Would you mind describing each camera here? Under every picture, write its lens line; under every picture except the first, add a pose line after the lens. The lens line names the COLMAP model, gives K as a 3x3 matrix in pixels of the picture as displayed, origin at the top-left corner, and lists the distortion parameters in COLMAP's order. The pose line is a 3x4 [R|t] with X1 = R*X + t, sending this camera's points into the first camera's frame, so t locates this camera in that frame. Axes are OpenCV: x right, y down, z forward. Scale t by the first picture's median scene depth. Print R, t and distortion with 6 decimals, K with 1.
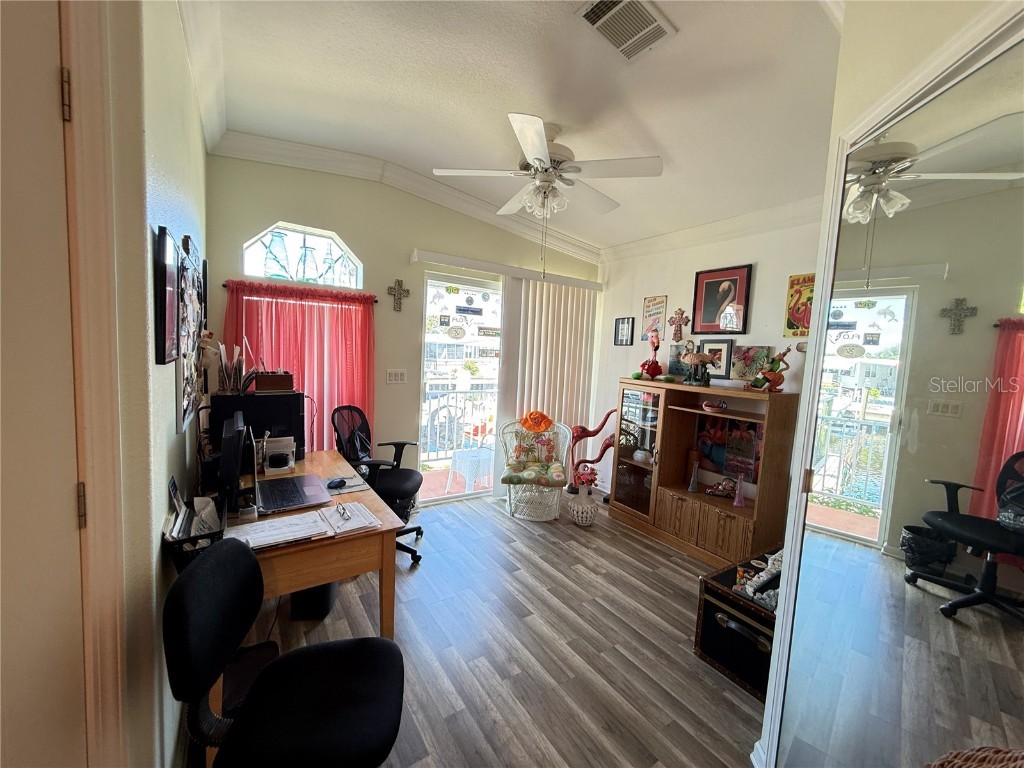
lens RADIAL K [[410.1, 0, 508.2], [0, 410.1, 382.5], [0, 0, 1]] dist [-0.002314, -0.000051]
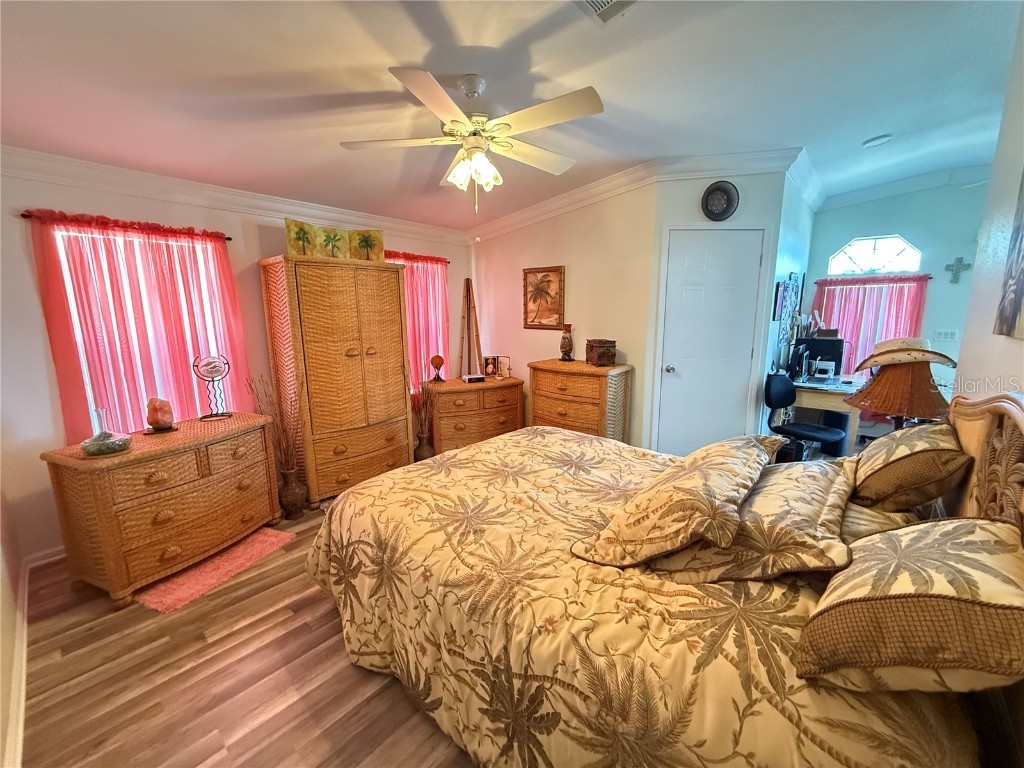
lens RADIAL K [[410.1, 0, 508.2], [0, 410.1, 384.5], [0, 0, 1]] dist [-0.002314, -0.000051]
pose [[0.268867, 0.119993, -0.955674, 0.411638], [-0.048302, 0.992641, 0.111046, 0.042878], [0.961965, 0.016305, 0.272684, -0.451138]]
